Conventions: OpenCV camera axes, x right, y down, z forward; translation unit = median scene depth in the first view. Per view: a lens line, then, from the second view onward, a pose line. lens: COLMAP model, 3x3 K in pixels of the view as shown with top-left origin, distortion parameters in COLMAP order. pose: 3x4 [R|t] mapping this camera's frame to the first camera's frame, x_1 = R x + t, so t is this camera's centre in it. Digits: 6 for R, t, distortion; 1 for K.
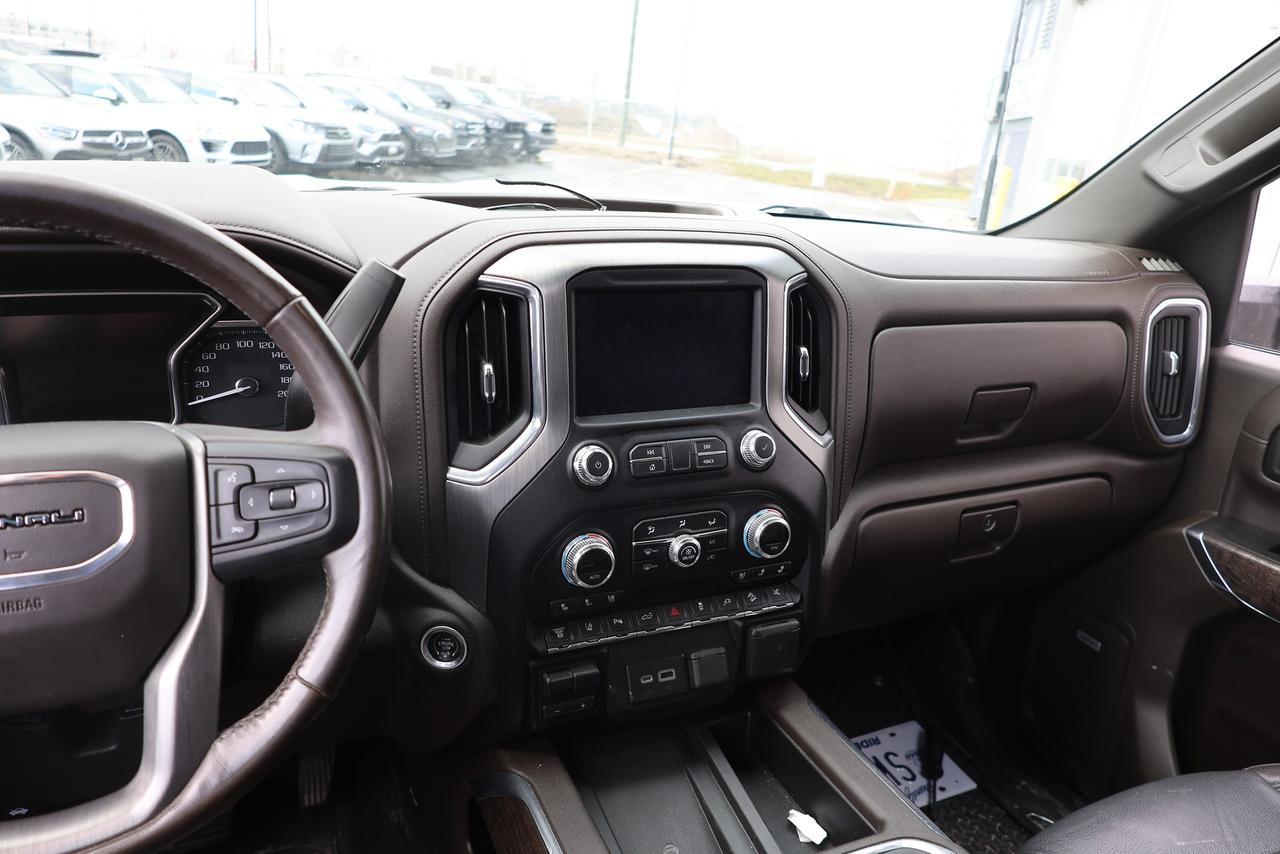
lens RADIAL K [[893.9, 0, 640.0], [0, 893.9, 427.0], [0, 0, 1]] dist [0.002721, 0.003057]
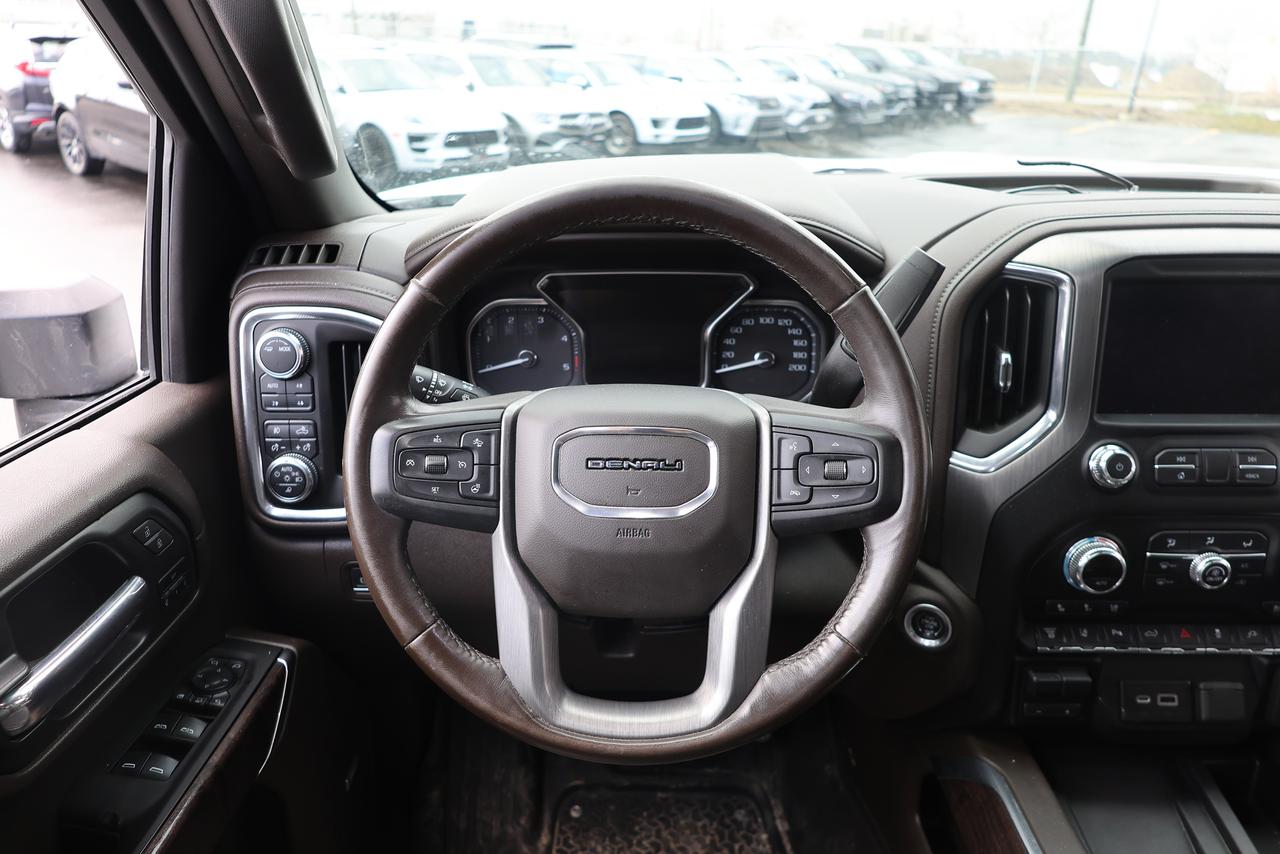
lens RADIAL K [[893.9, 0, 640.0], [0, 893.9, 427.0], [0, 0, 1]] dist [0.002721, 0.003057]
pose [[0.903018, 0.096973, -0.418515, -0.103752], [-0.082387, 0.995199, 0.052832, -0.006926], [0.421629, -0.013228, 0.906672, -0.064393]]
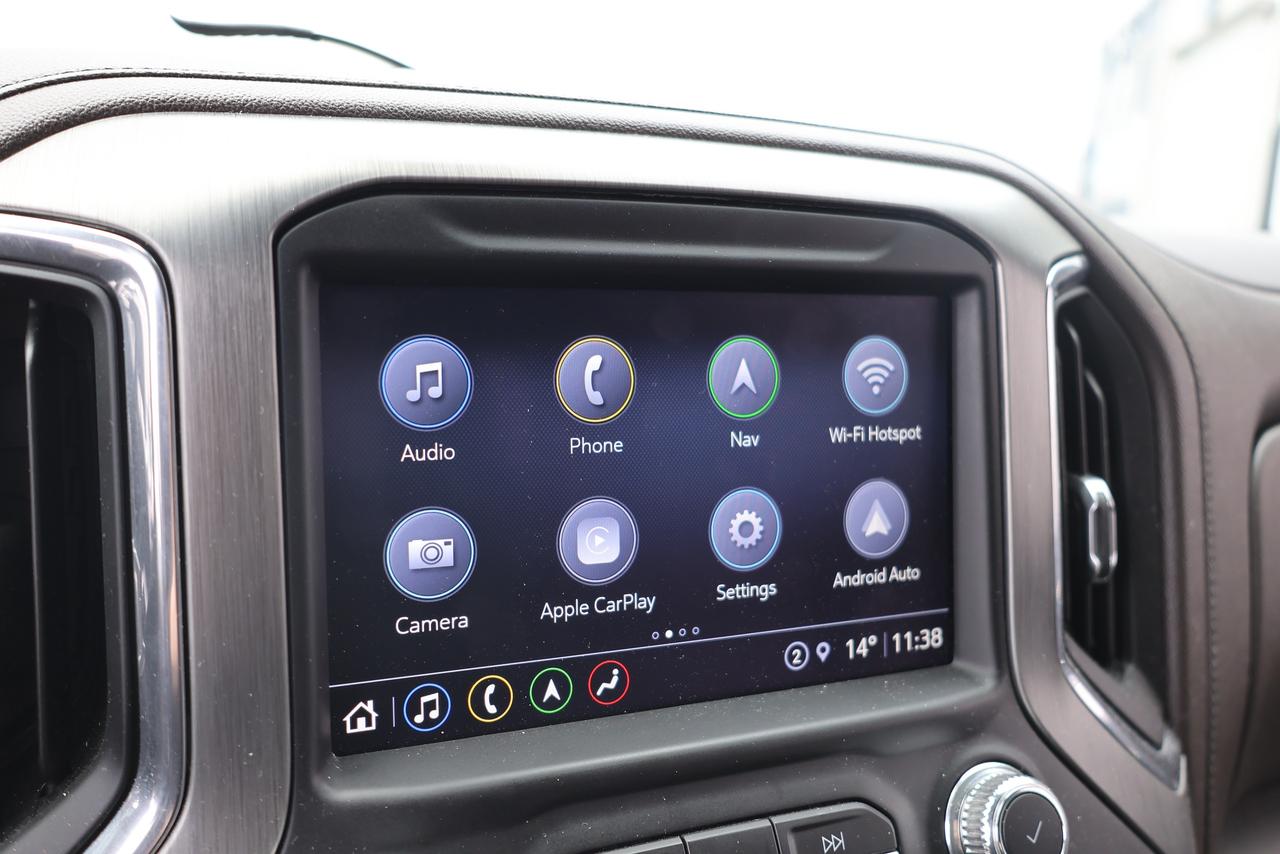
lens RADIAL K [[1156.2, 0, 640.0], [0, 1156.2, 427.0], [0, 0, 1]] dist [0.034161, -0.000670]
pose [[0.999798, -0.019721, 0.003944, 0.016908], [0.020092, 0.988105, -0.152464, -0.049739], [-0.000890, 0.152512, 0.988301, 0.619293]]
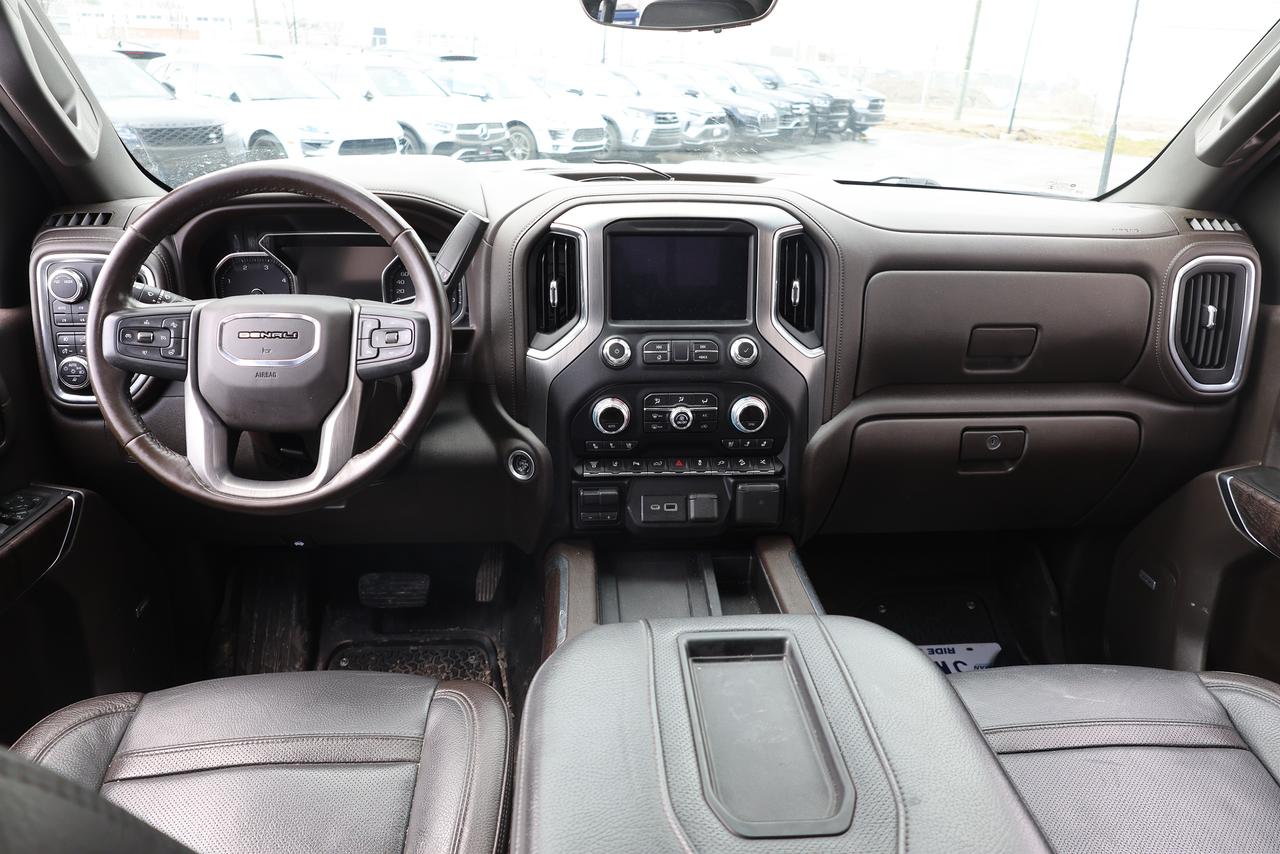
lens RADIAL K [[893.9, 0, 640.0], [0, 893.9, 427.0], [0, 0, 1]] dist [0.002721, 0.003057]
pose [[0.937524, 0.078505, -0.338948, 0.466310], [-0.071133, 0.996882, 0.034137, 0.106061], [0.340571, -0.007894, 0.940186, -0.365868]]
